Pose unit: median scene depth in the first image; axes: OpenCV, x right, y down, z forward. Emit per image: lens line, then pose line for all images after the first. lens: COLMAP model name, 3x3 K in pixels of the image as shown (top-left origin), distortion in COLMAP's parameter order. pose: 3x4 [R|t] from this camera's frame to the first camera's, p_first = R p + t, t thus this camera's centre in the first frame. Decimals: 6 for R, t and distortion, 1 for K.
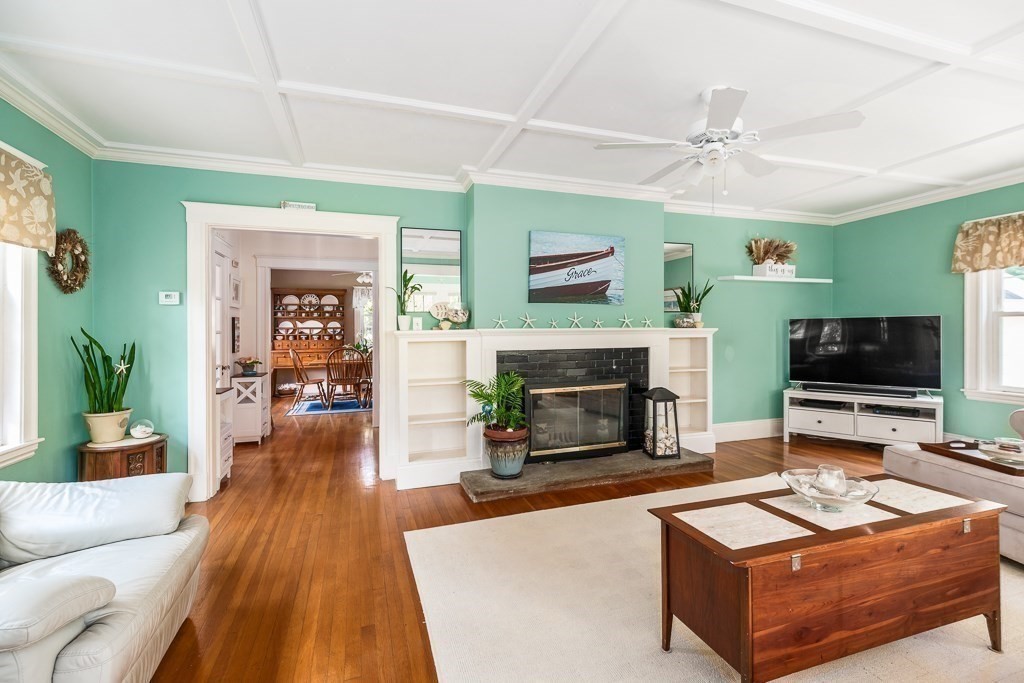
lens RADIAL K [[463.7, 0, 513.8], [0, 463.7, 332.3], [0, 0, 1]] dist [0.007757, 0.000429]
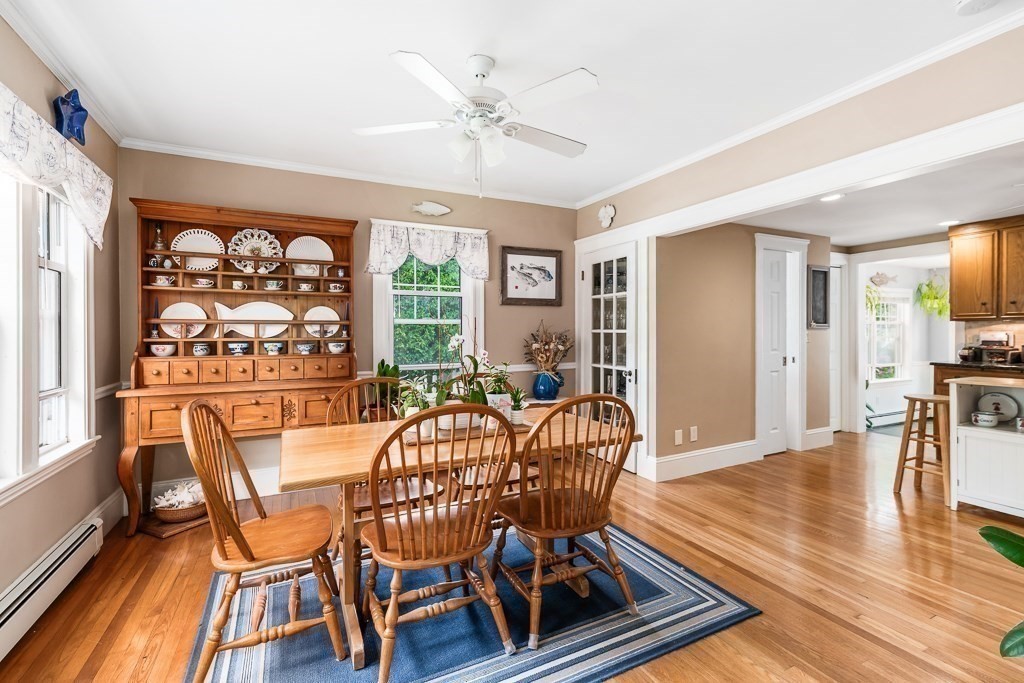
lens RADIAL K [[463.7, 0, 512.7], [0, 463.7, 338.8], [0, 0, 1]] dist [0.007757, 0.000429]
pose [[0.989584, 0.002874, 0.143928, -0.292510], [-0.004164, 0.999954, 0.008666, -0.000011], [-0.143897, -0.009175, 0.989550, 0.611274]]
